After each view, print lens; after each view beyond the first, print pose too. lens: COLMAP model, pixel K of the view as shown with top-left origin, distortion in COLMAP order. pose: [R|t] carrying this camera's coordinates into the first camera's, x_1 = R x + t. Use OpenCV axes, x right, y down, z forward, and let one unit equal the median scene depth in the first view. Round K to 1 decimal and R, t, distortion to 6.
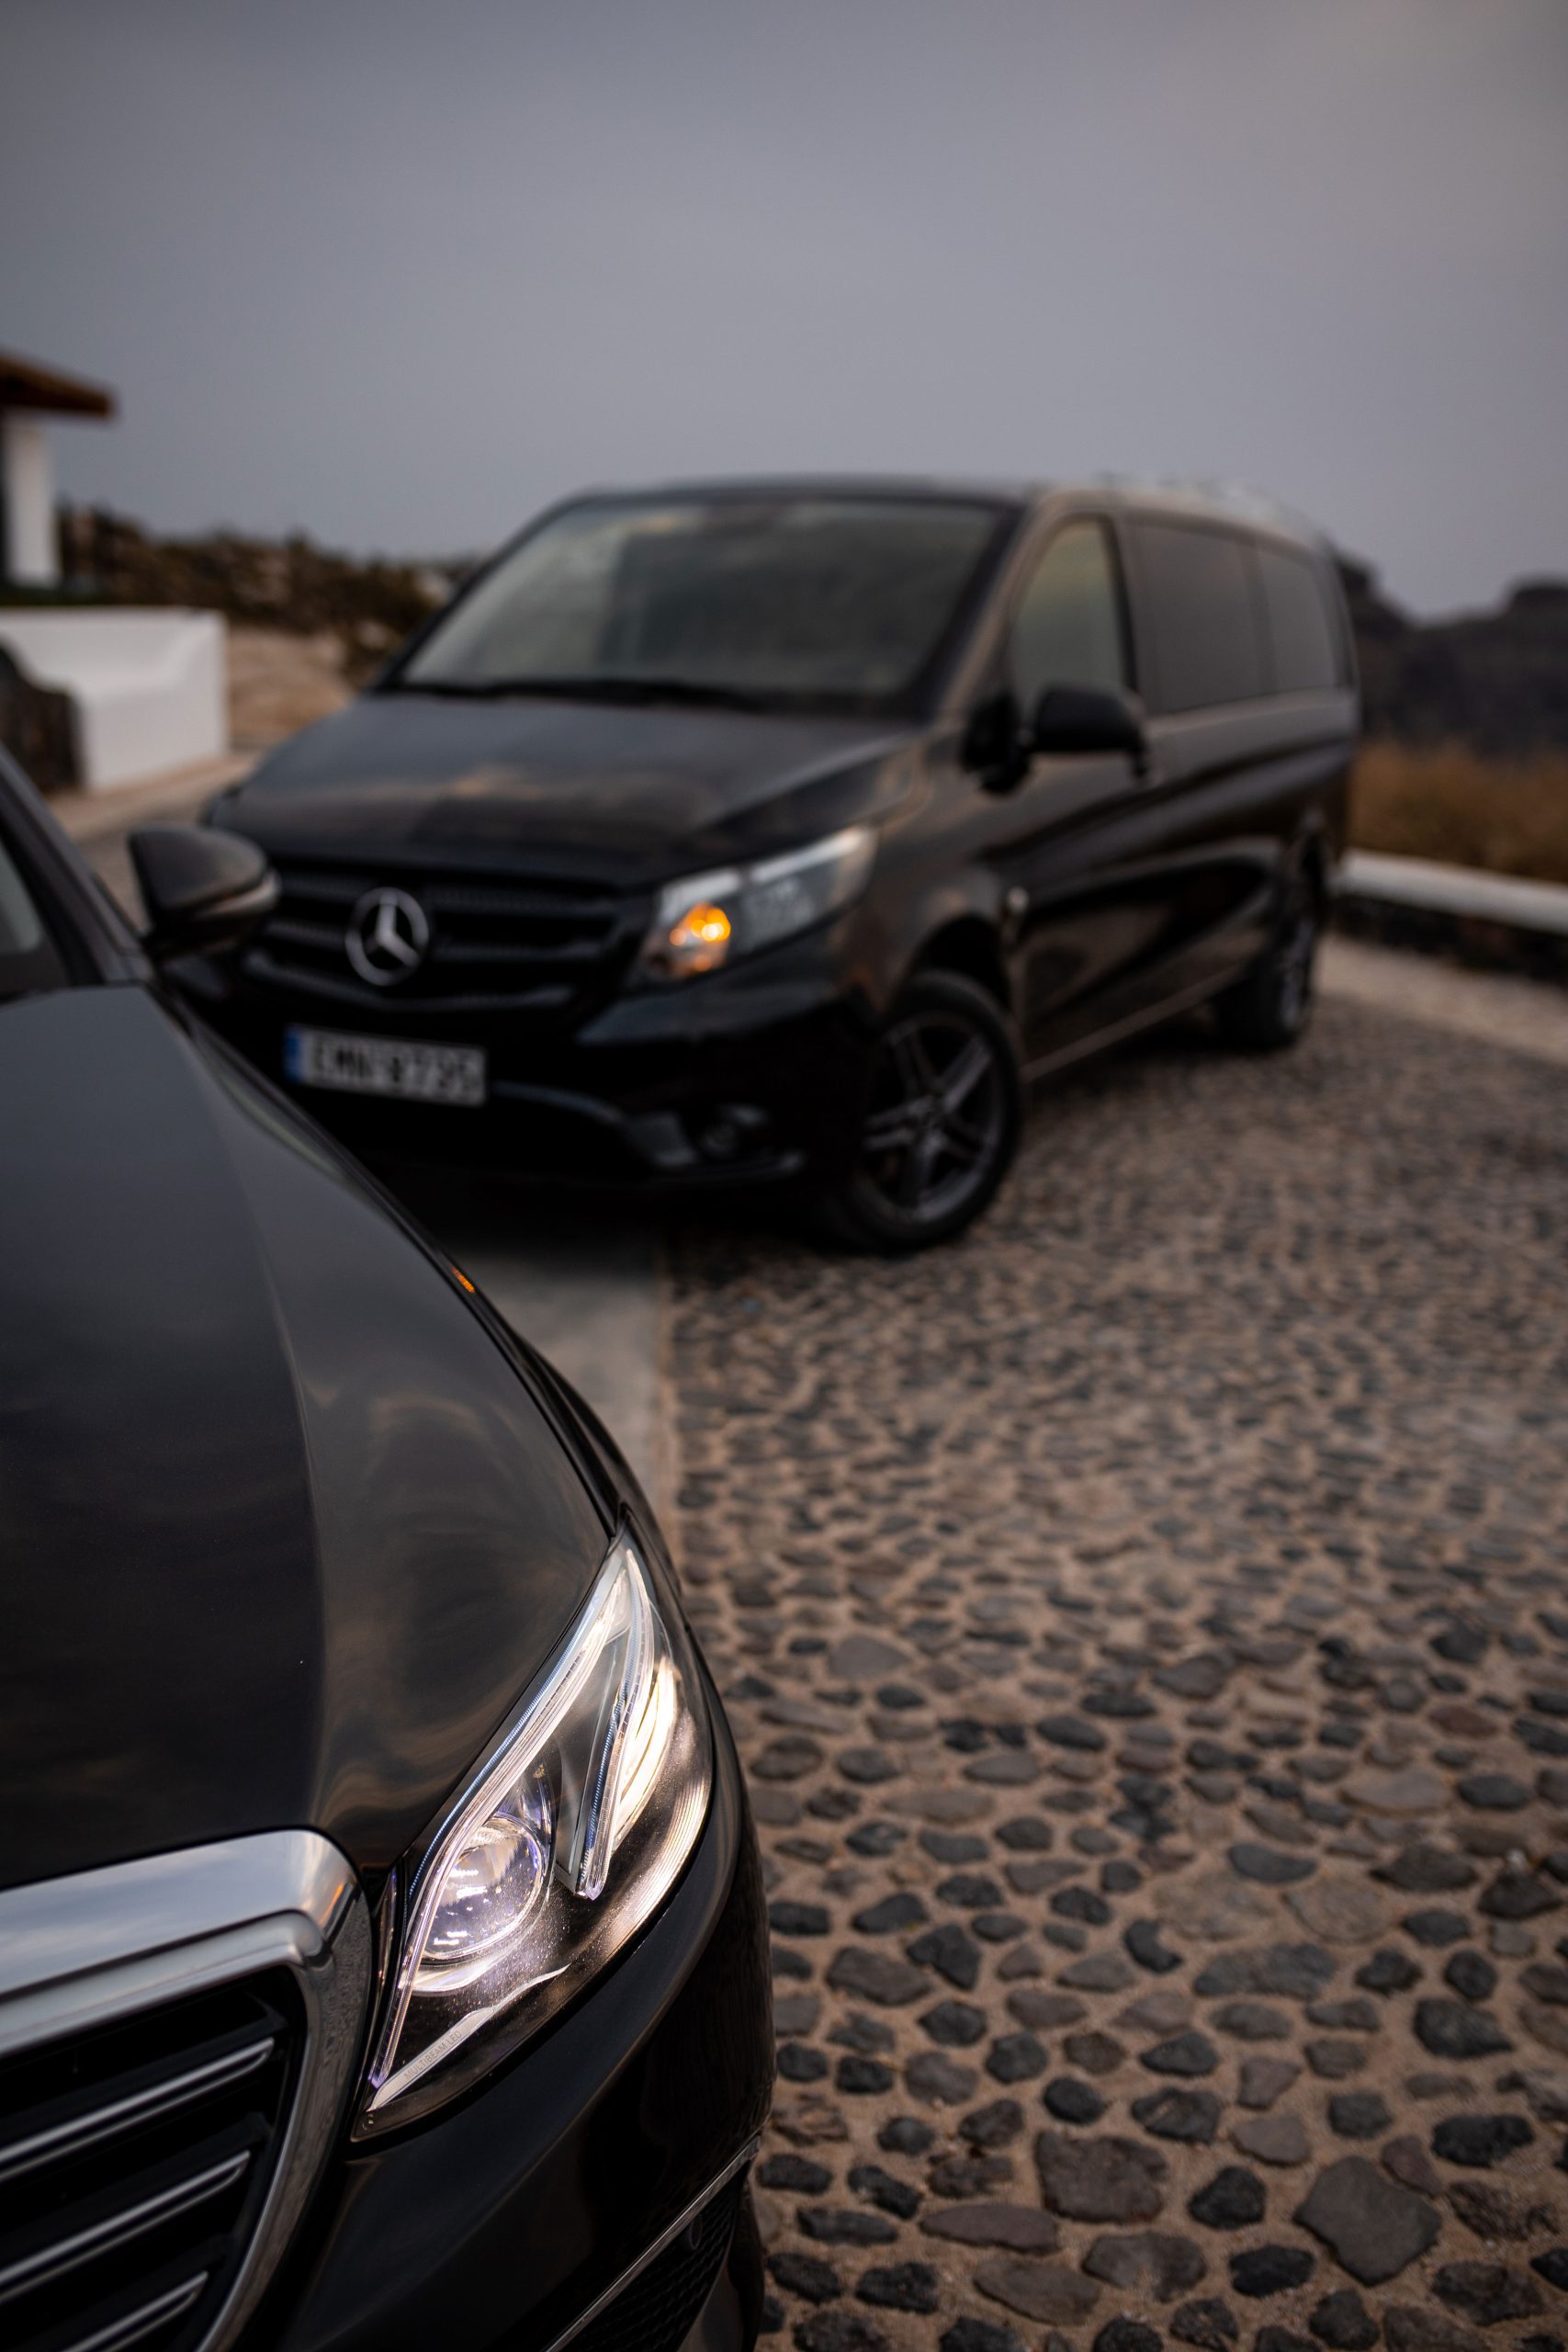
lens RADIAL K [[2233.8, 0, 784.0], [0, 2233.8, 1176.0], [0, 0, 1]] dist [-0.060464, 0.069757]
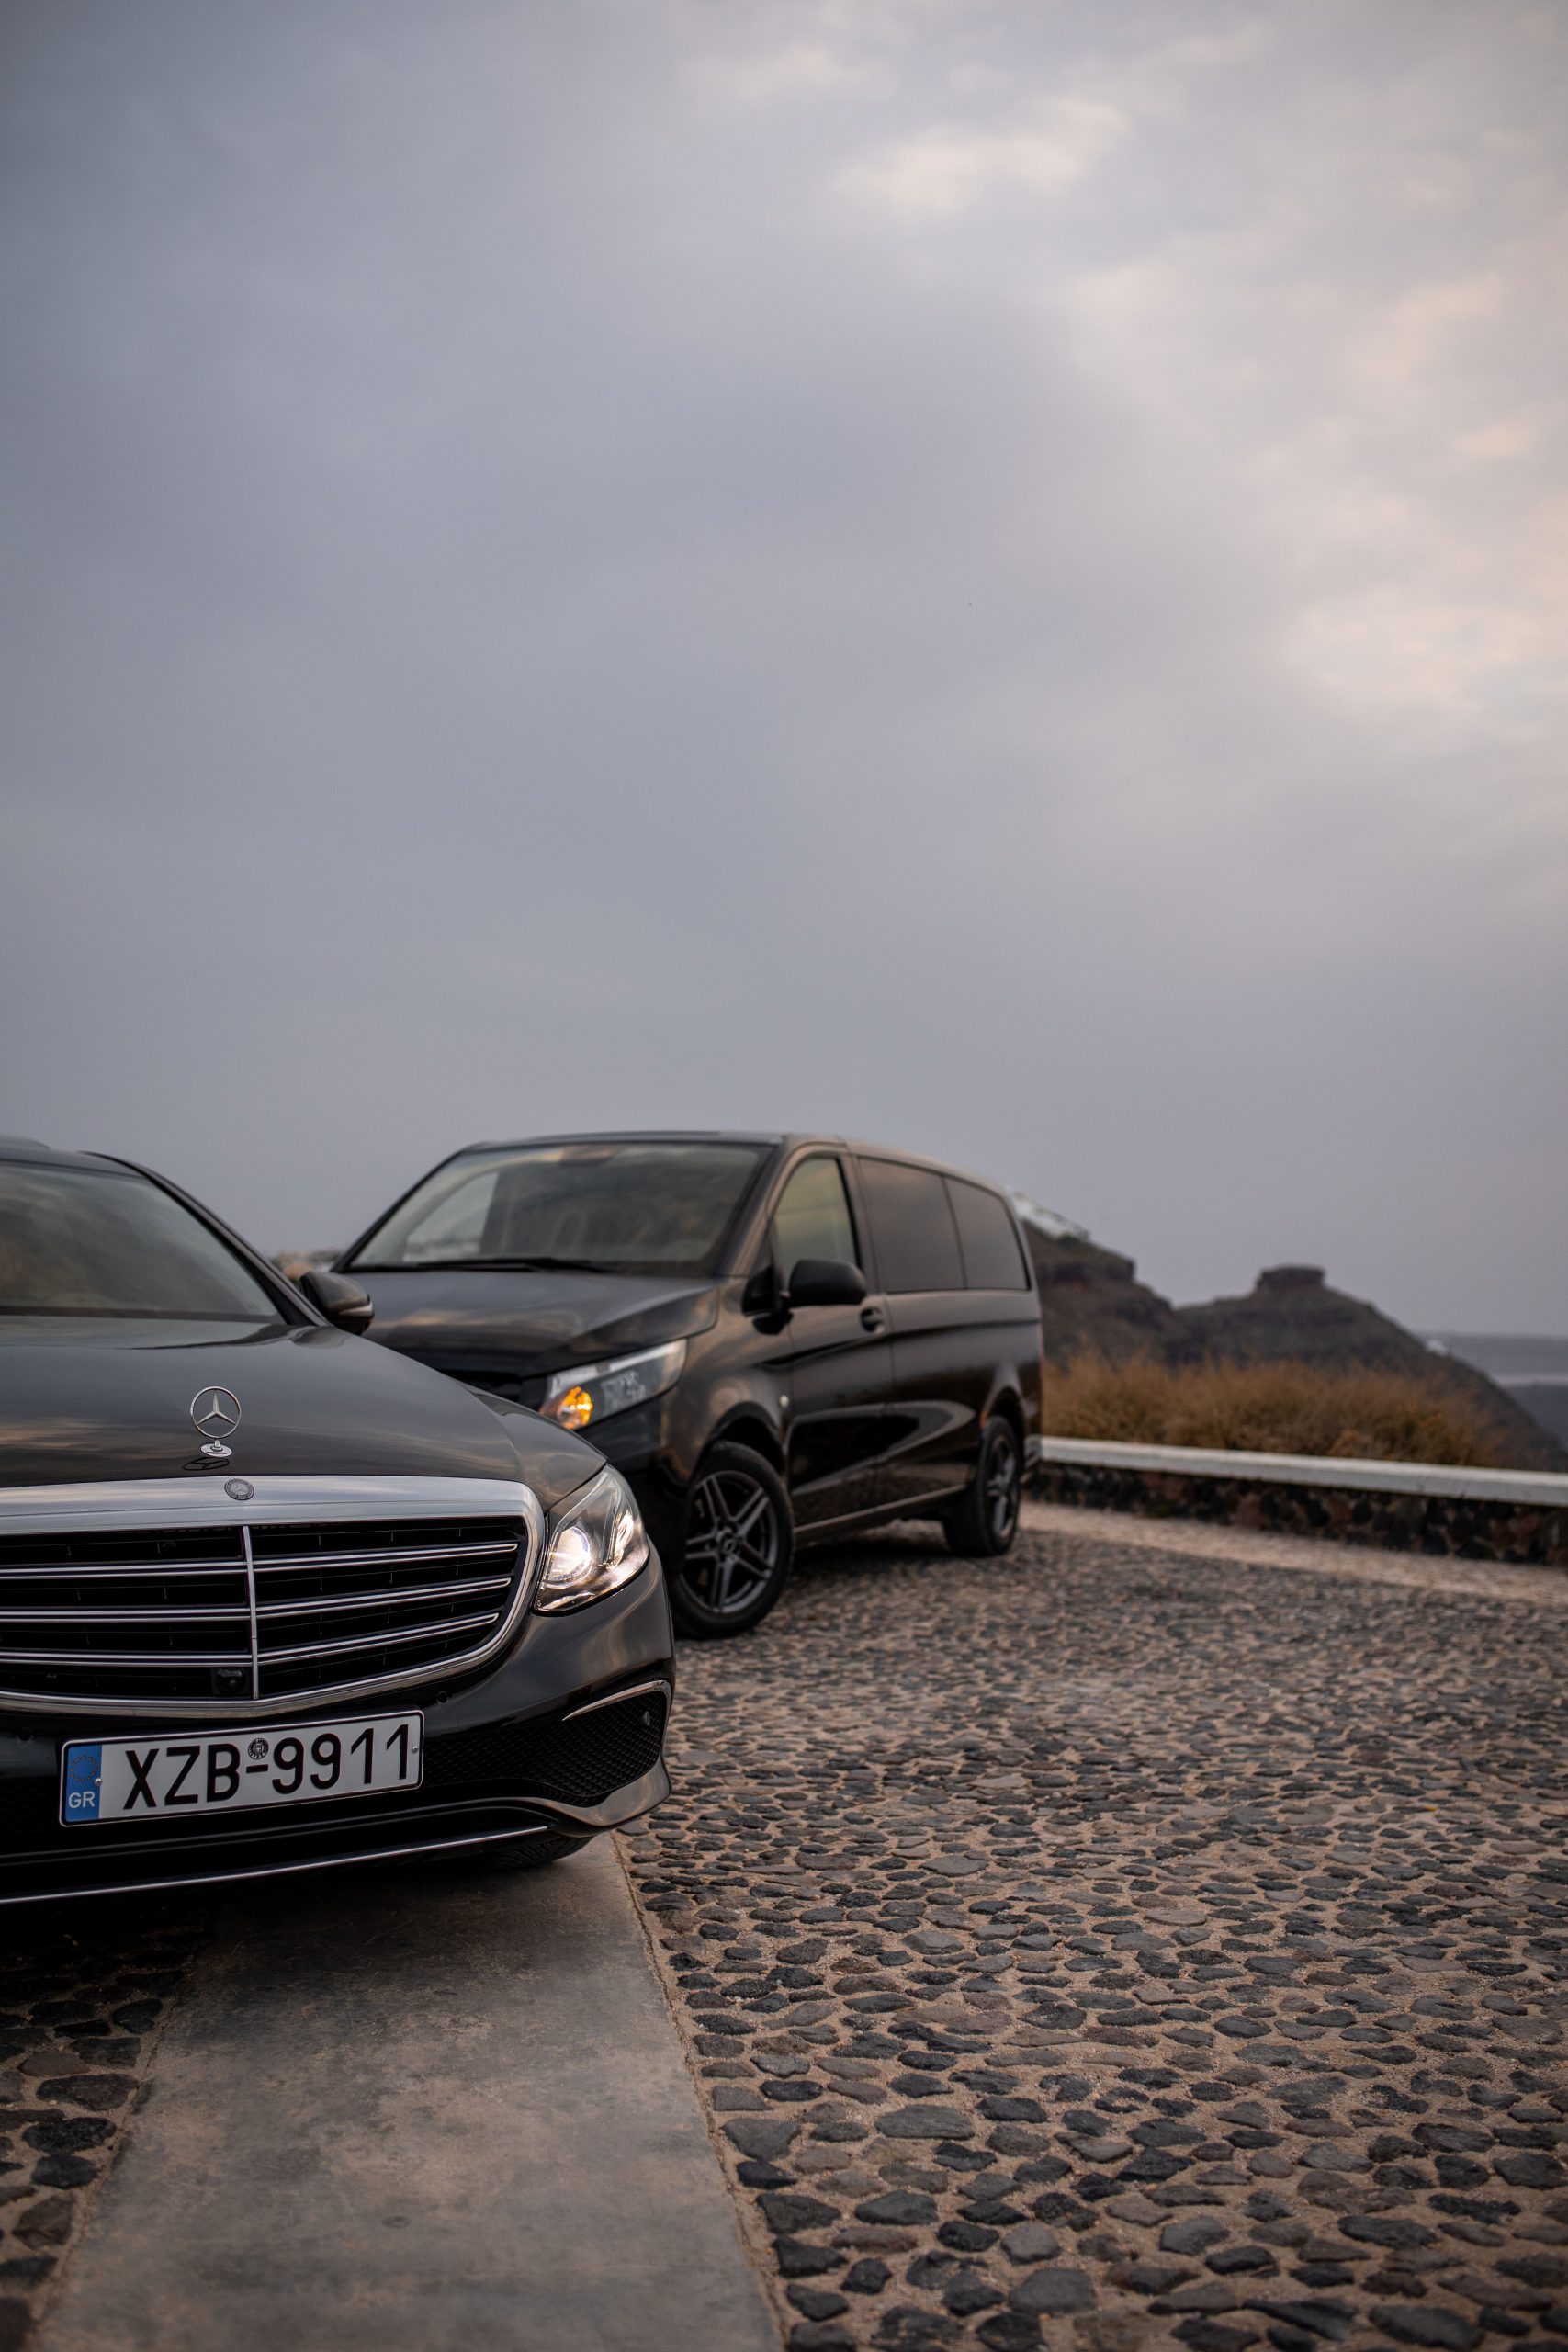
lens RADIAL K [[2233.8, 0, 784.0], [0, 2233.8, 1176.0], [0, 0, 1]] dist [-0.060464, 0.069757]
pose [[0.995492, -0.008592, 0.094457, -0.037267], [0.036885, 0.952566, -0.302090, 0.205906], [-0.087381, 0.304212, 0.948588, -0.500461]]
